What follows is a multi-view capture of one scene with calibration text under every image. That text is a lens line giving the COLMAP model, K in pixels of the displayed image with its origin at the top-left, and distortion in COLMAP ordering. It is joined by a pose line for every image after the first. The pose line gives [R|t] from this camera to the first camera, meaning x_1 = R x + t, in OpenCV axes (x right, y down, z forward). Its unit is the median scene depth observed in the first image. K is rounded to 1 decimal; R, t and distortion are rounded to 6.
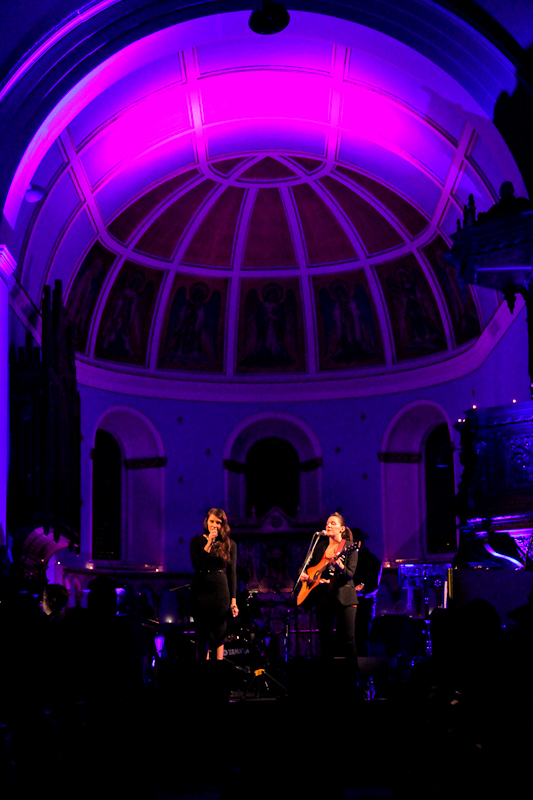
lens RADIAL K [[1556.1, 0, 270.2], [0, 1556.1, 409.1], [0, 0, 1]] dist [0.303583, 0.119083]
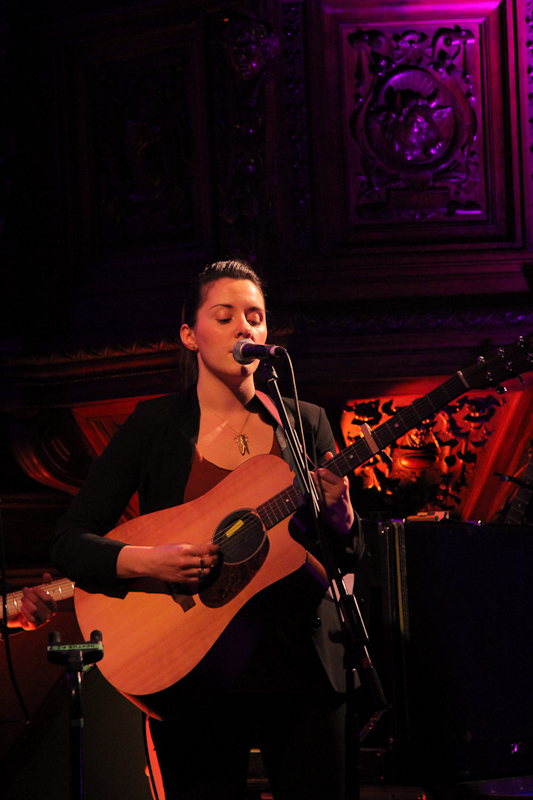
lens RADIAL K [[3050.7, 0, 292.2], [0, 3050.7, 400.2], [0, 0, 1]] dist [1.030234, -4.116955]
pose [[0.652436, 0.042598, 0.756646, -0.247194], [-0.094280, 0.995225, 0.025266, 0.068672], [-0.751956, -0.087821, 0.653337, 0.672217]]
